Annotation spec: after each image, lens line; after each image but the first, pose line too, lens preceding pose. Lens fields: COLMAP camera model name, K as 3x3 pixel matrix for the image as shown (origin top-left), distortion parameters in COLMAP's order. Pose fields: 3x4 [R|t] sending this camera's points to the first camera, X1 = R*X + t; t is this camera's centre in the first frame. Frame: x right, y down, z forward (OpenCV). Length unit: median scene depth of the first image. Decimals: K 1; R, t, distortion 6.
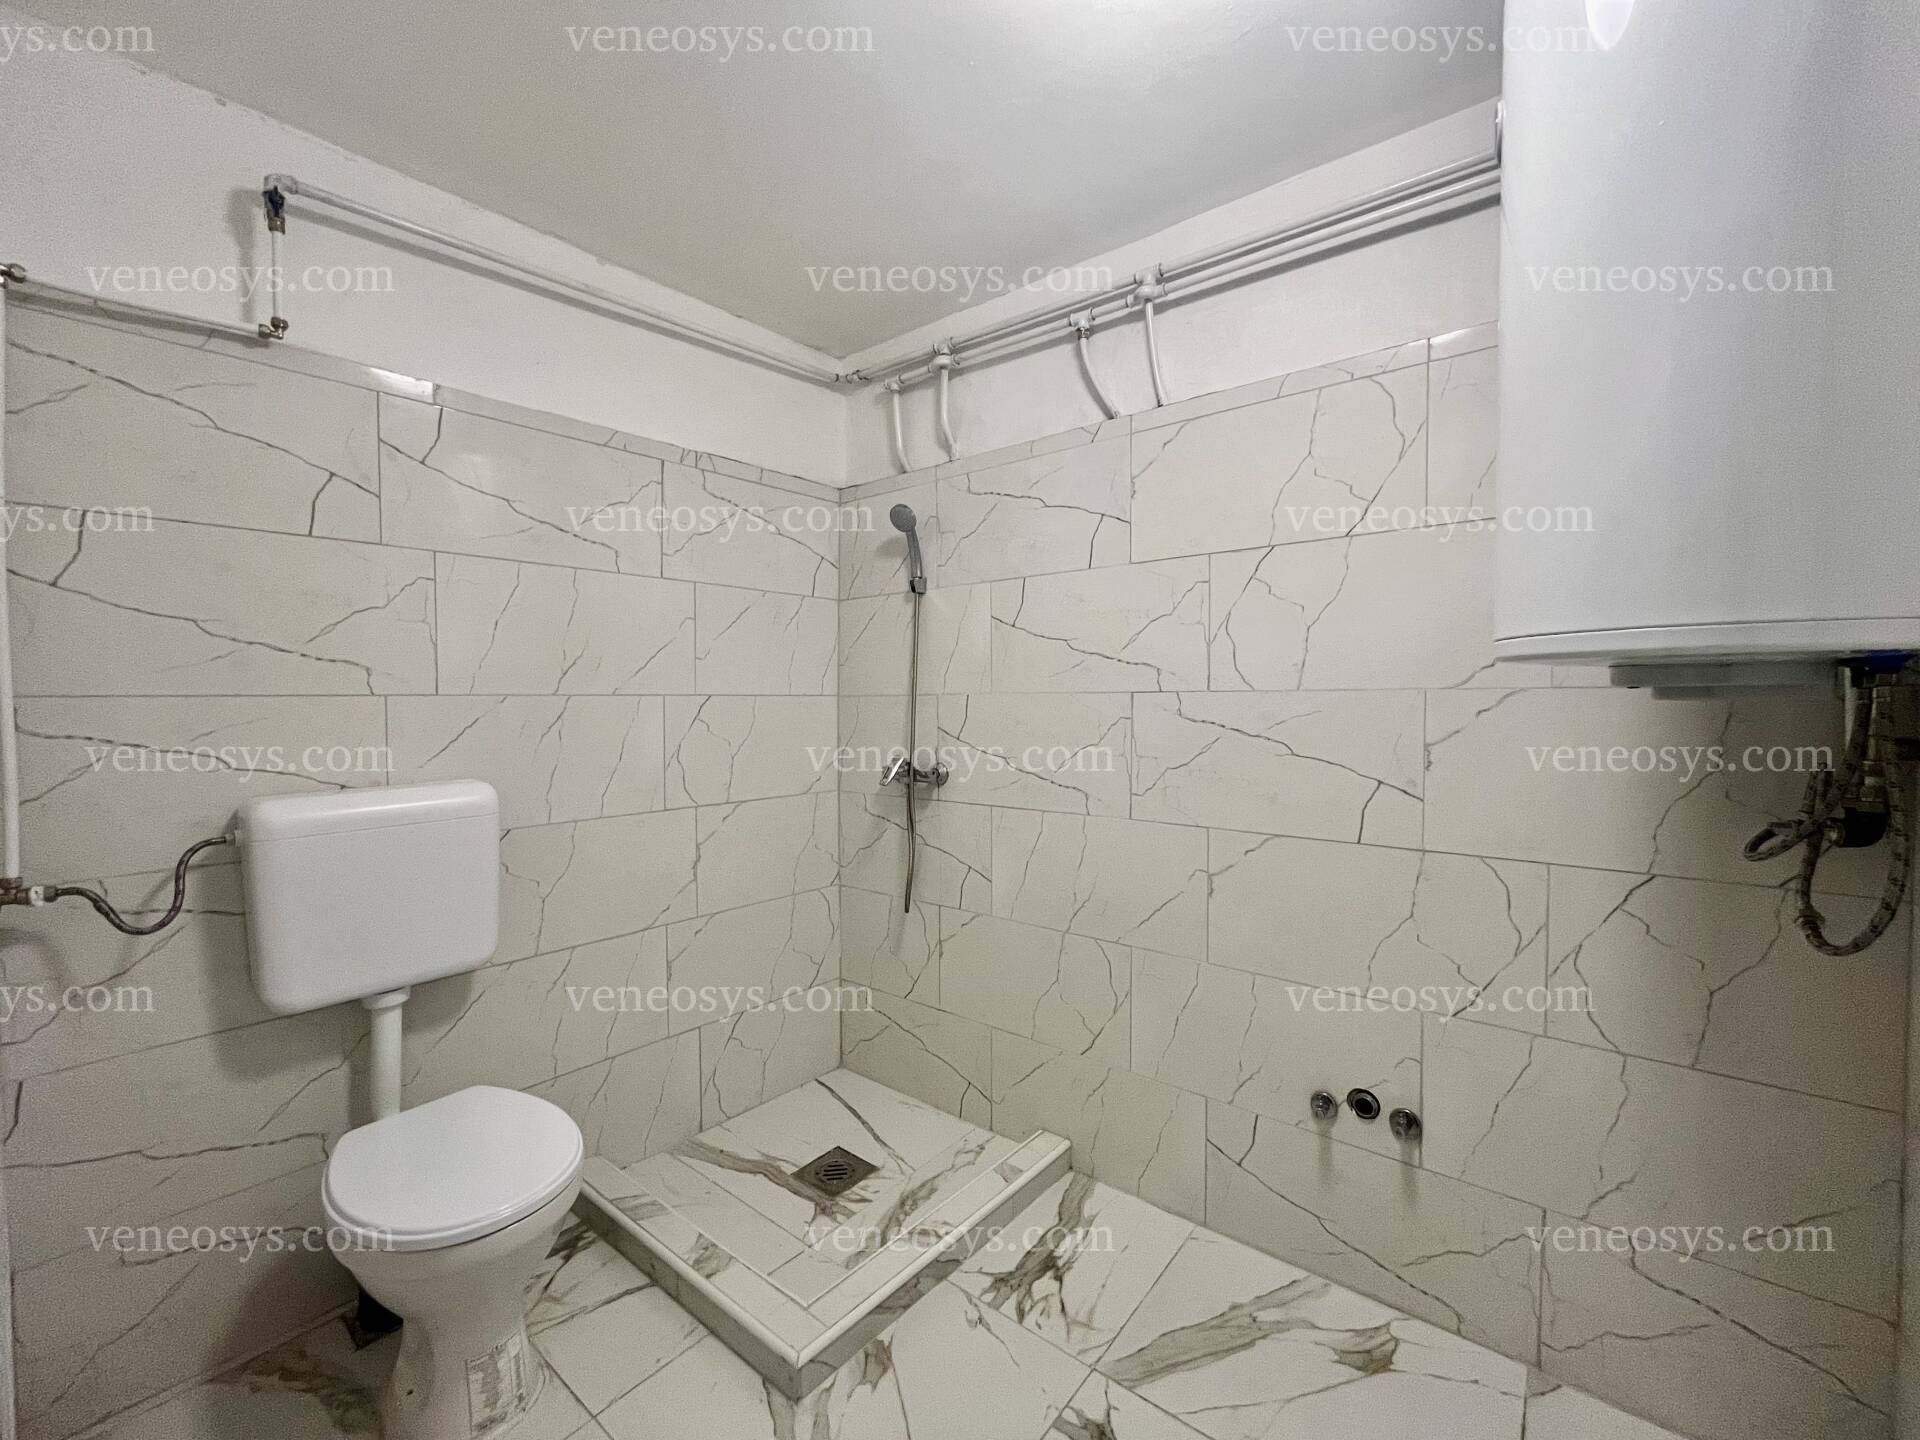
lens RADIAL K [[768.6, 0, 960.0], [0, 768.6, 720.0], [0, 0, 1]] dist [-0.007360, -0.000195]
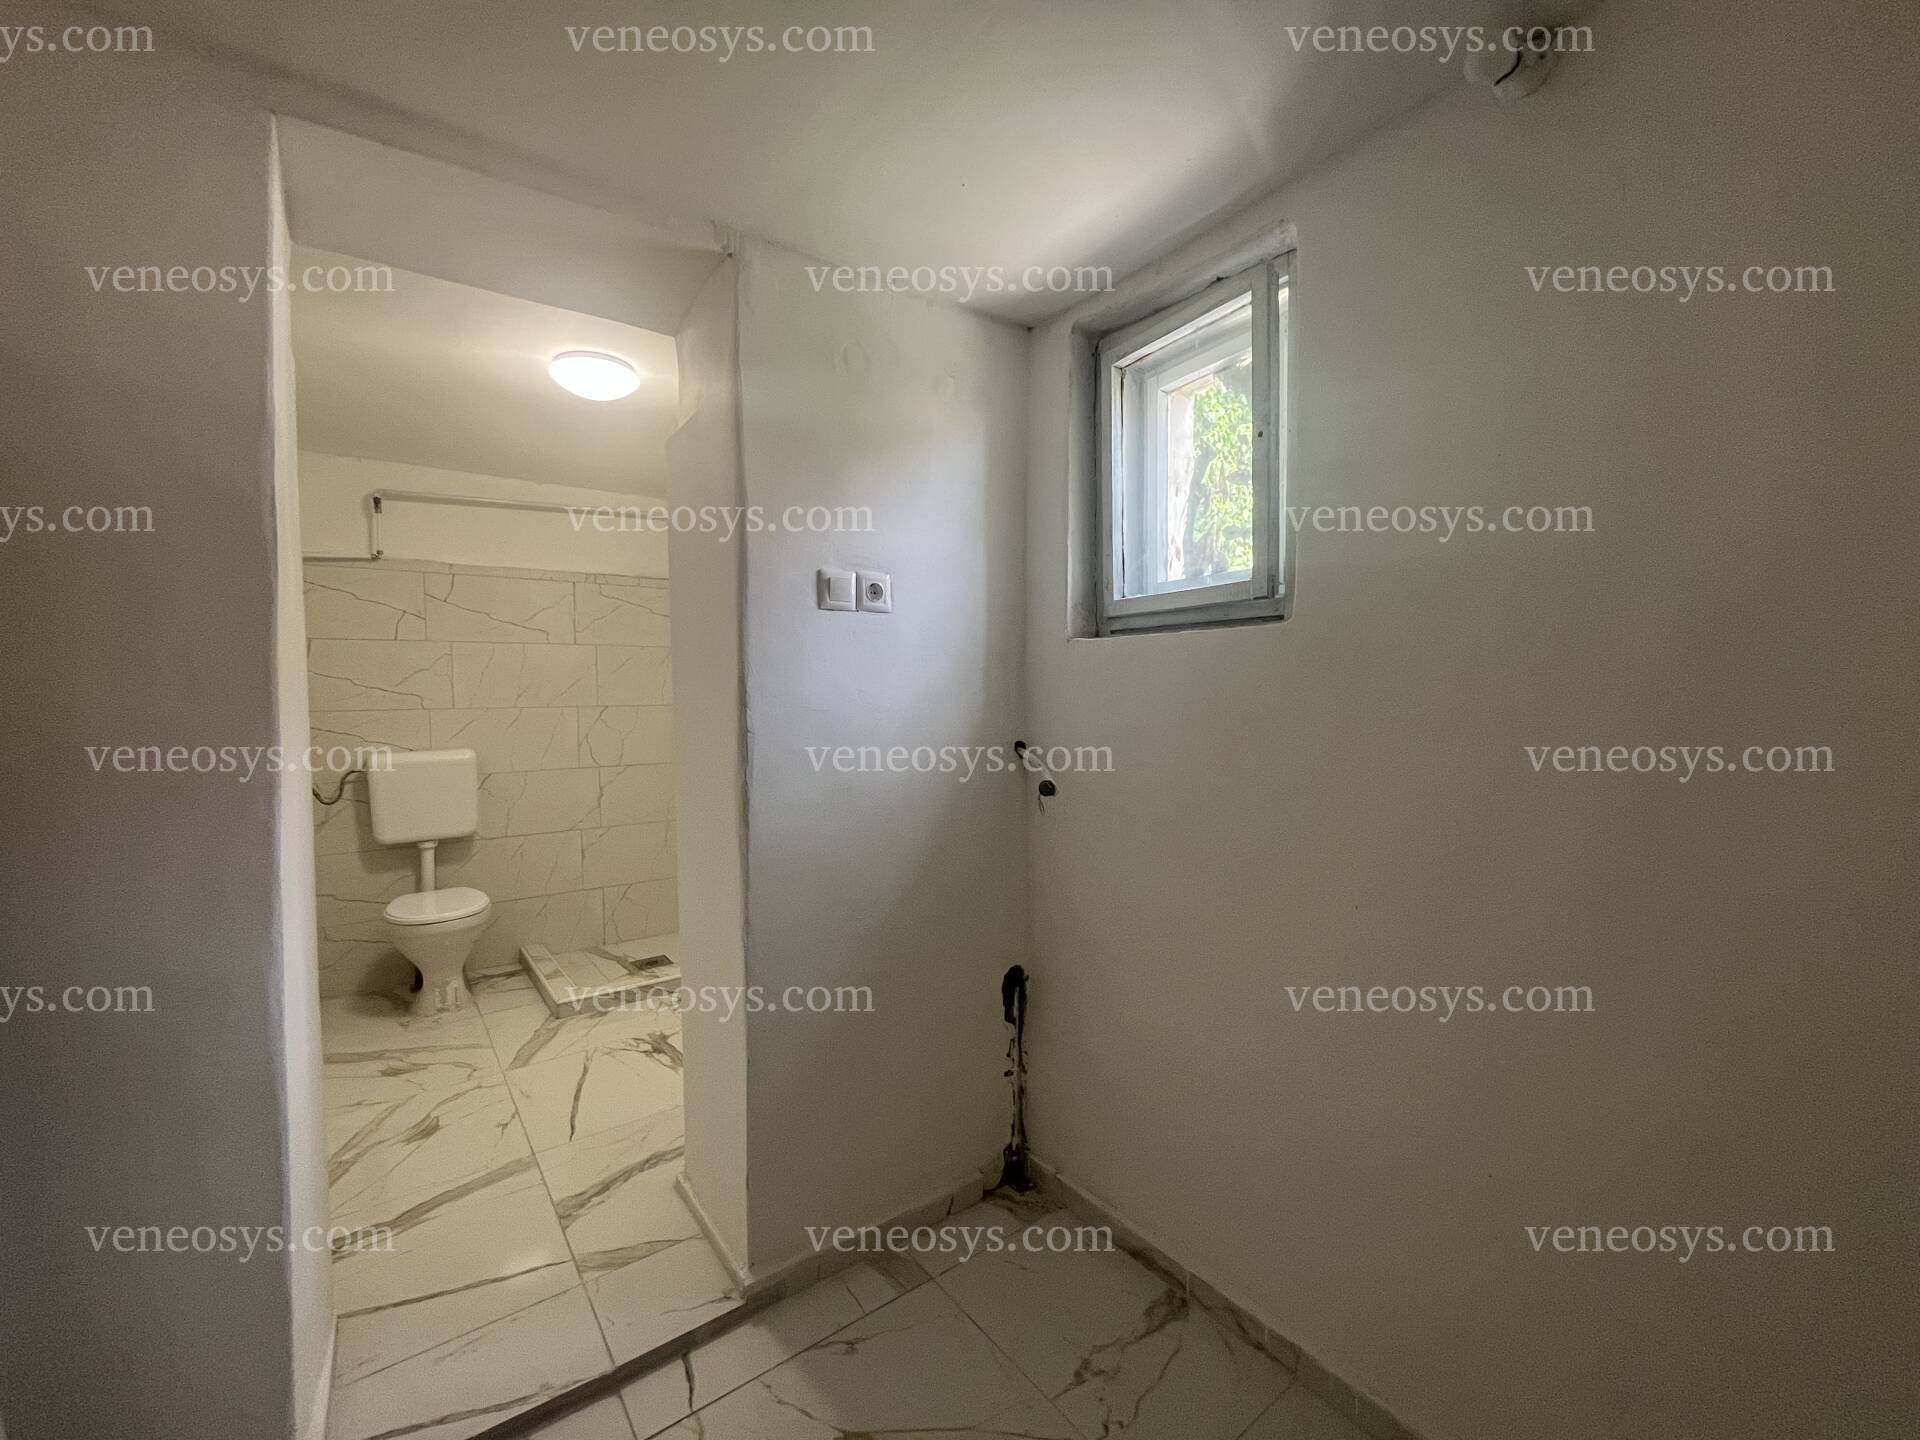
lens RADIAL K [[769.9, 0, 958.4], [0, 769.9, 723.5], [0, 0, 1]] dist [-0.003519, -0.000055]
pose [[0.970449, -0.002365, -0.241294, 1.298352], [0.003602, 0.999983, 0.004684, 0.005057], [0.241279, -0.005414, 0.970441, -0.804396]]
